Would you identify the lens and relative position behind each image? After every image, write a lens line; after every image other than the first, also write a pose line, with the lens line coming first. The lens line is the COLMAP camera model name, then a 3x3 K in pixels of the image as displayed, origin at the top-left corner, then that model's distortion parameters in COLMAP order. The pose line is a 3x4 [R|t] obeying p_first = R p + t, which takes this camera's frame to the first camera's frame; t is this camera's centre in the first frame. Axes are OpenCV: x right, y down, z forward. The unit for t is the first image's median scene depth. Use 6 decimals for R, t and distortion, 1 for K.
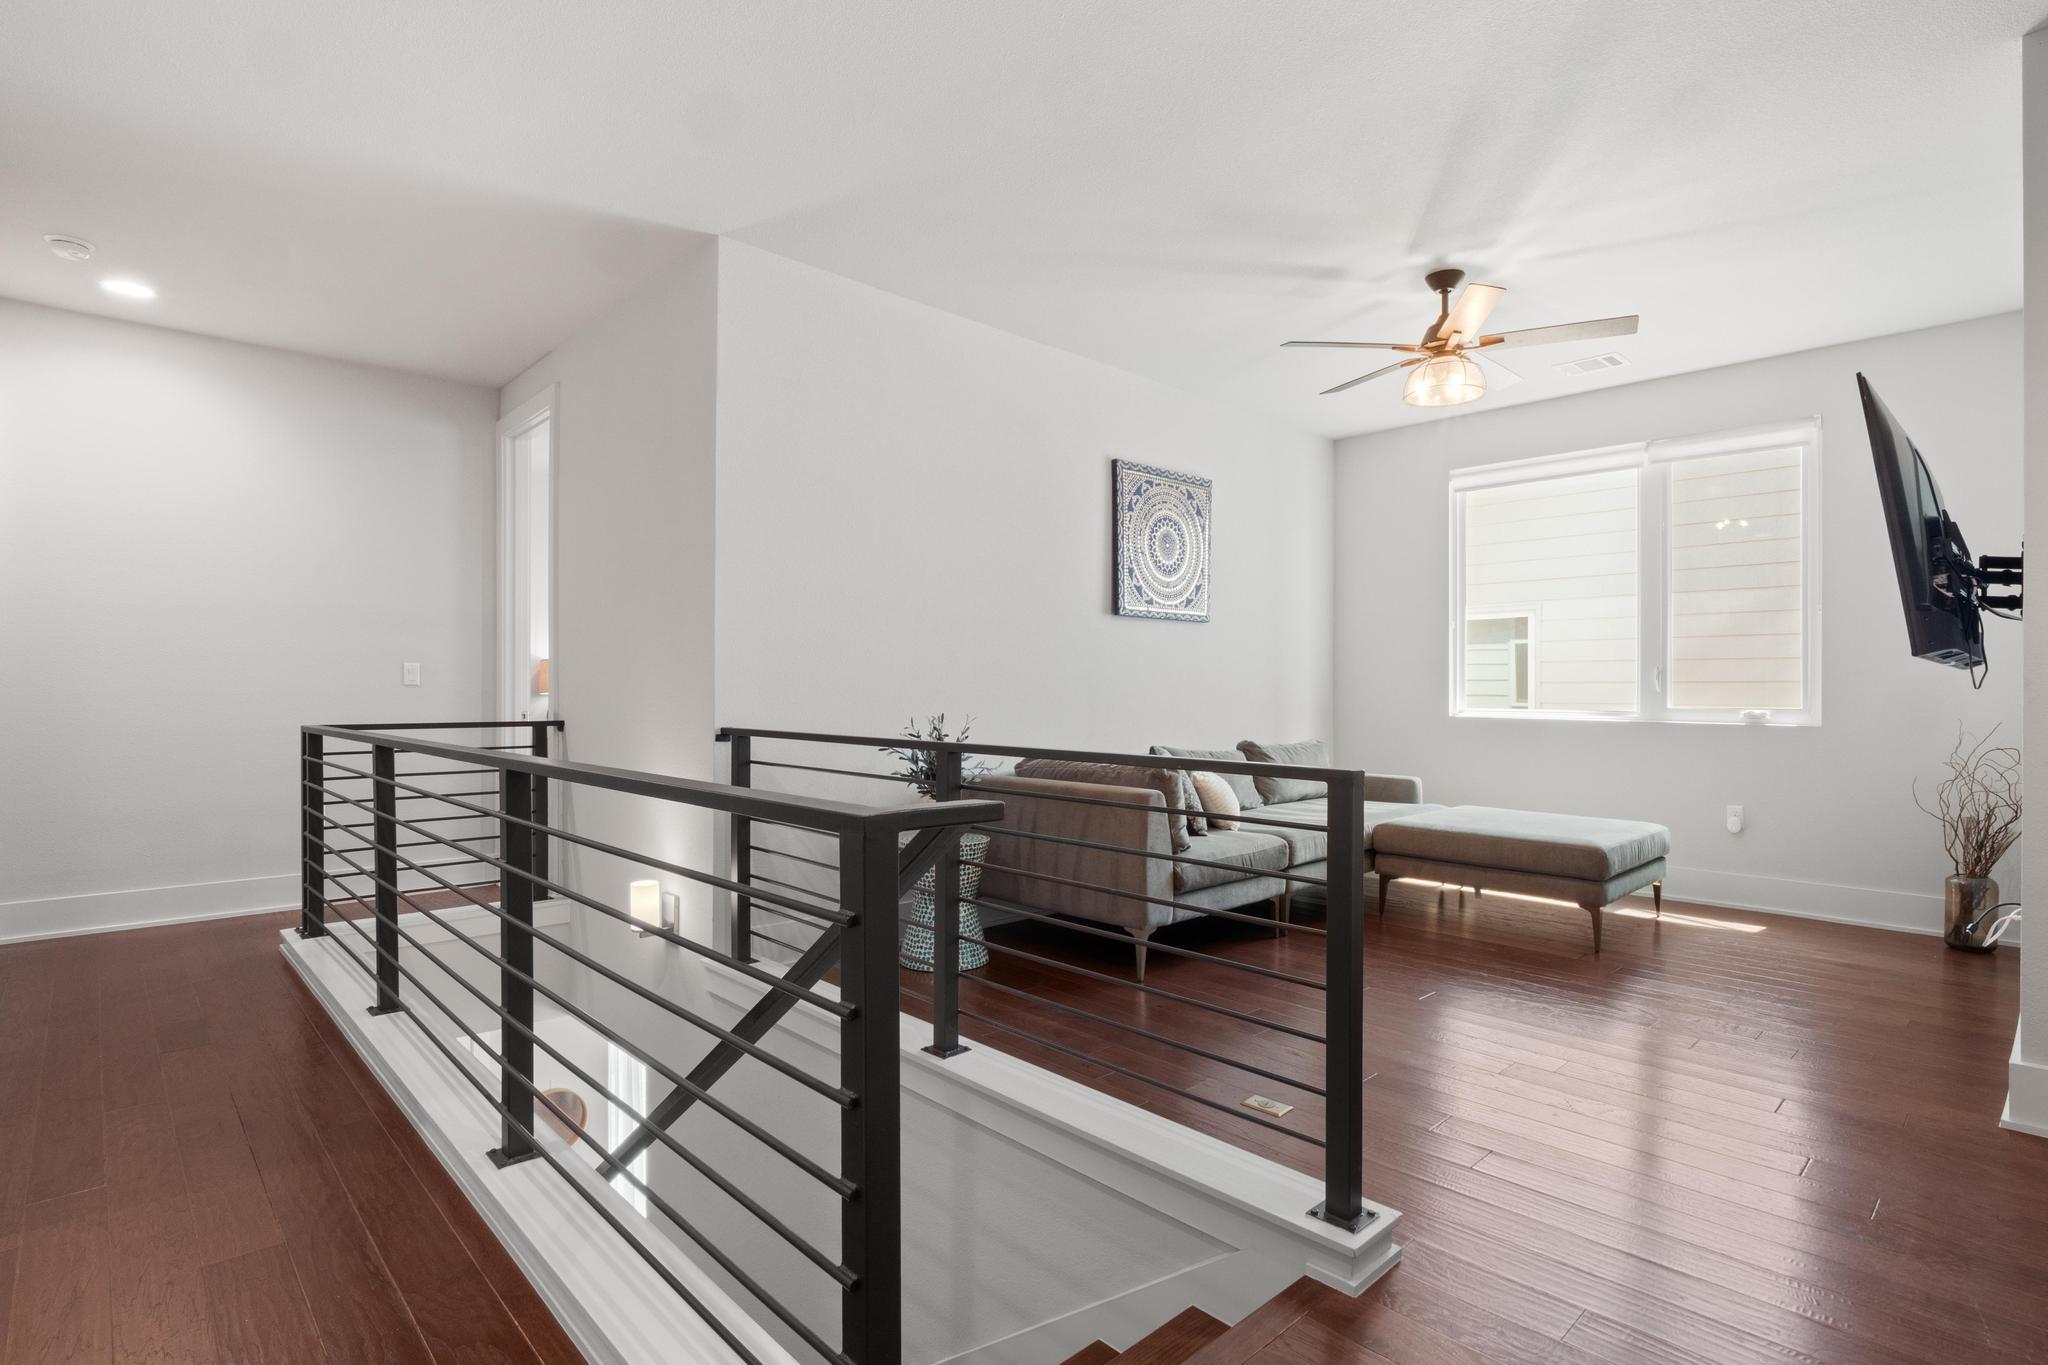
lens RADIAL K [[1009.9, 0, 1013.2], [0, 1009.9, 686.4], [0, 0, 1]] dist [-0.010106, -0.006745]
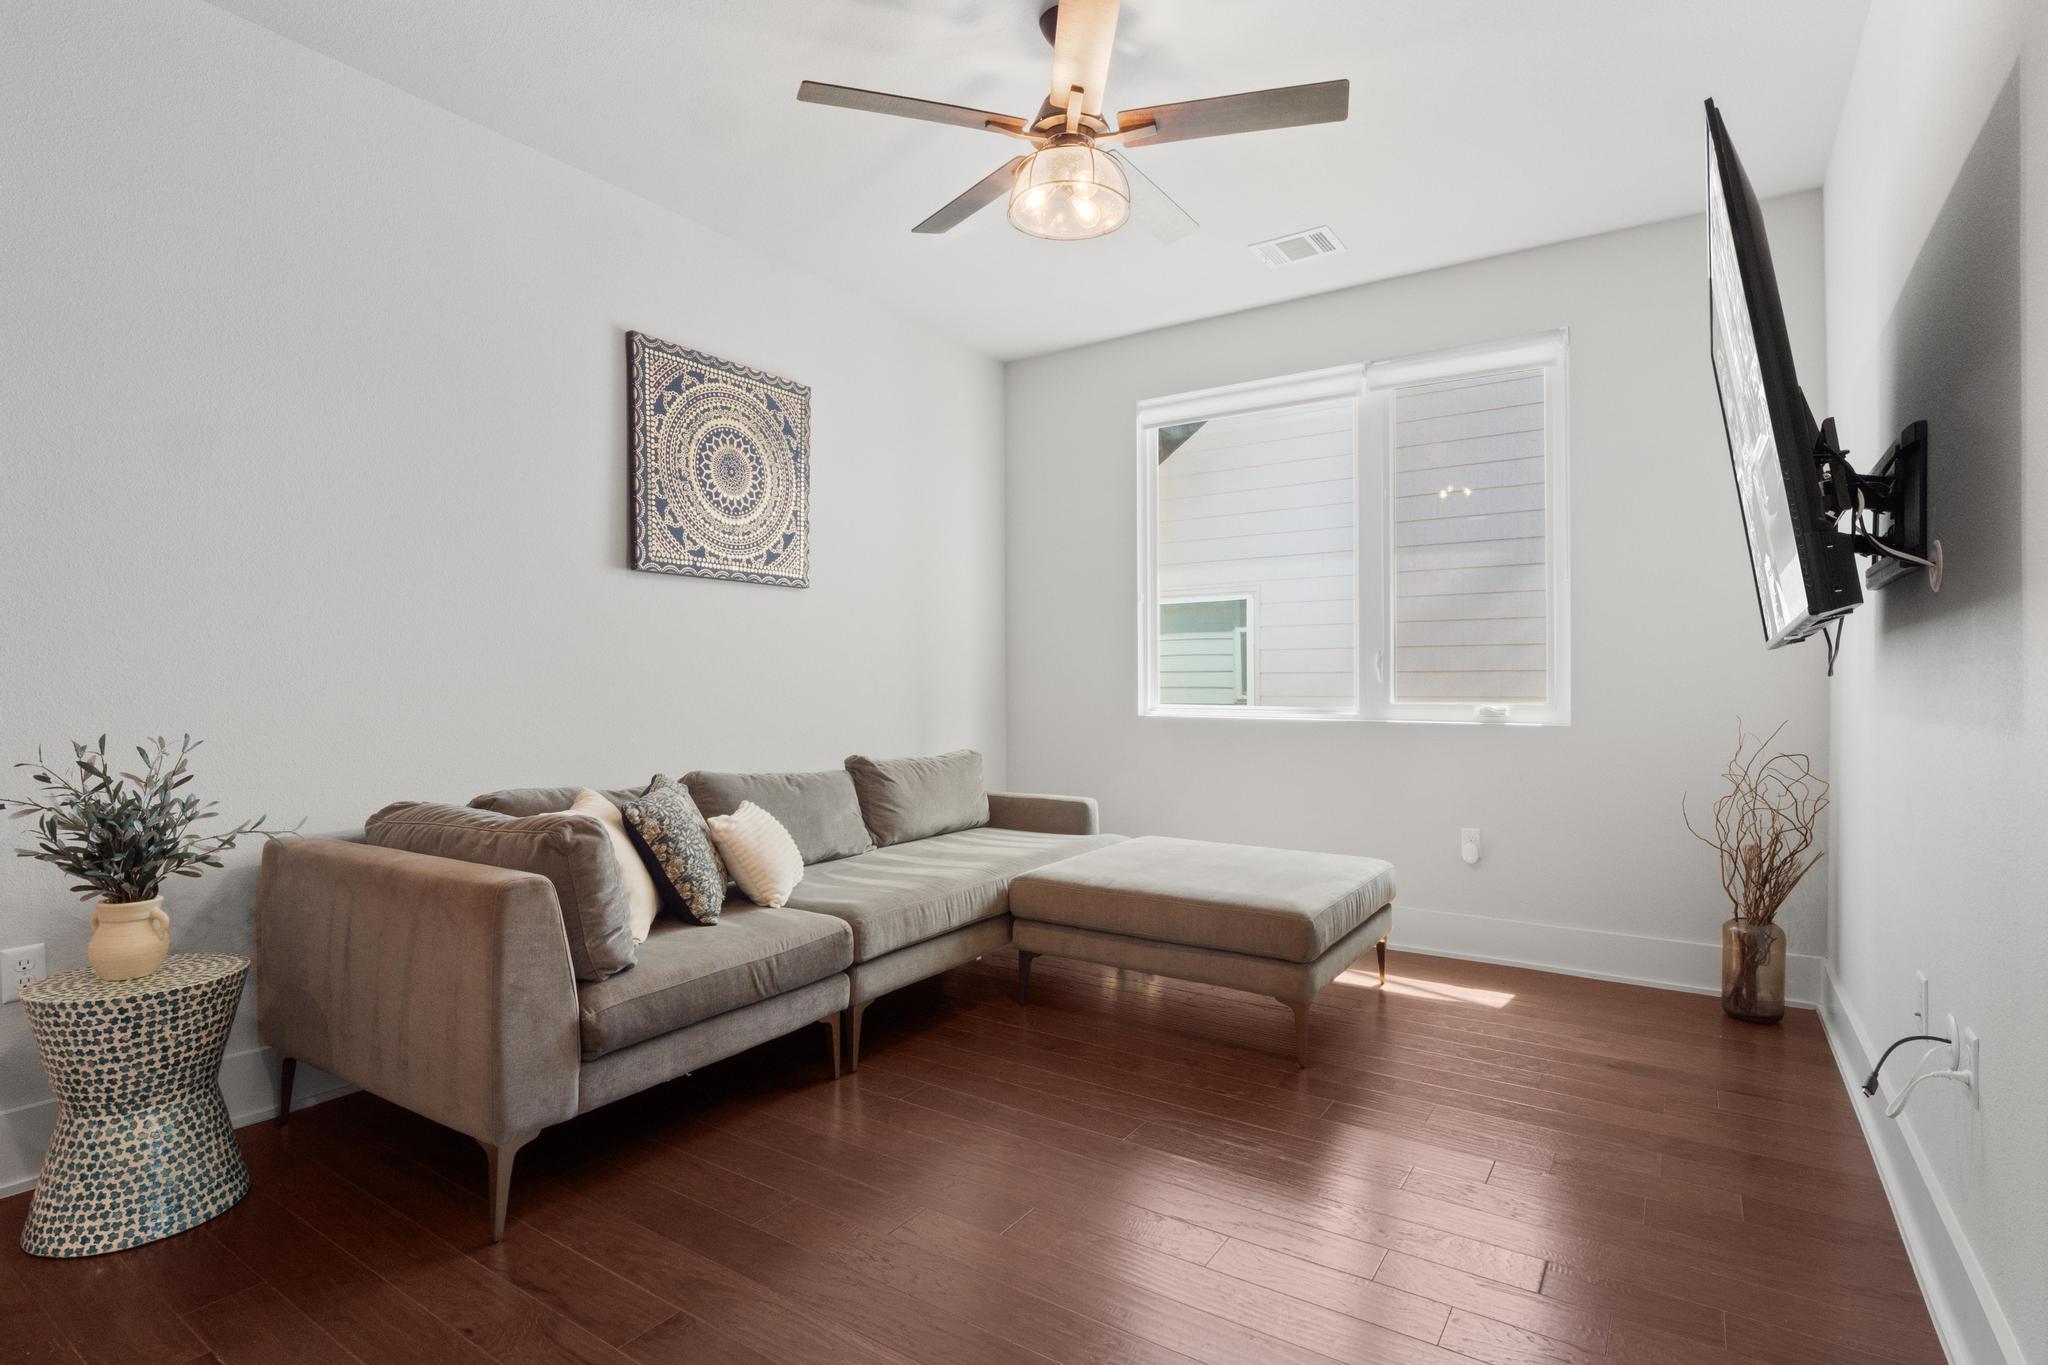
lens RADIAL K [[1009.9, 0, 1018.6], [0, 1009.9, 677.4], [0, 0, 1]] dist [-0.010106, -0.006745]
pose [[0.974089, -0.004091, 0.226126, 0.199968], [0.004891, 0.999984, -0.002977, 0.002216], [-0.226110, 0.004006, 0.974094, 0.314042]]
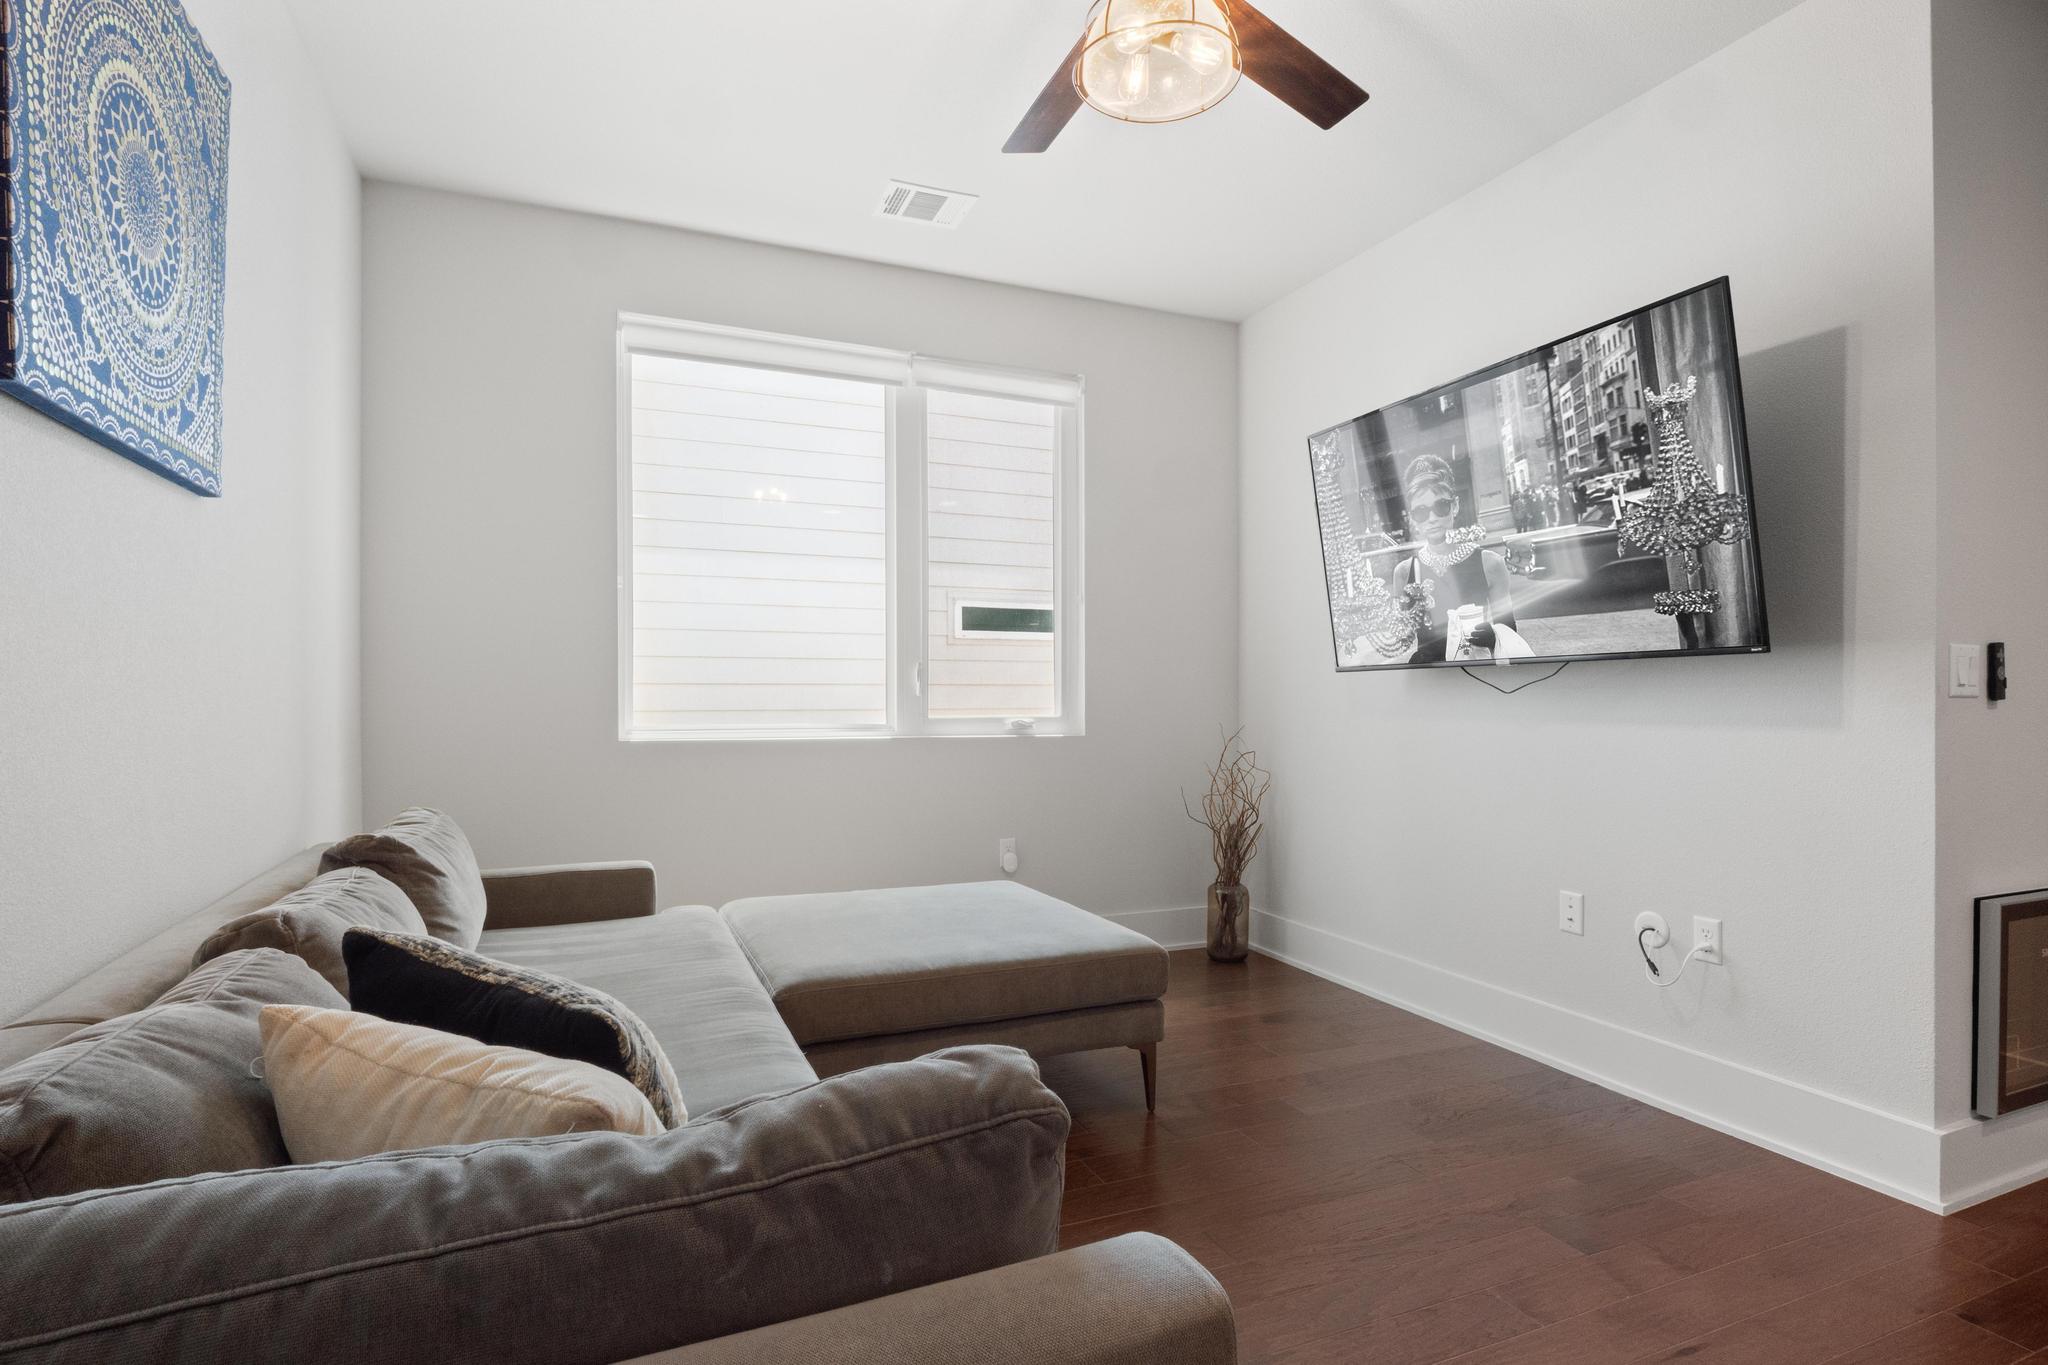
lens RADIAL K [[1009.9, 0, 1021.0], [0, 1009.9, 689.9], [0, 0, 1]] dist [-0.010106, -0.006745]
pose [[0.334998, 0.000574, 0.942219, -0.033612], [-0.000629, 1.000000, -0.000386, 0.000940], [-0.942219, -0.000463, 0.334998, 0.714842]]
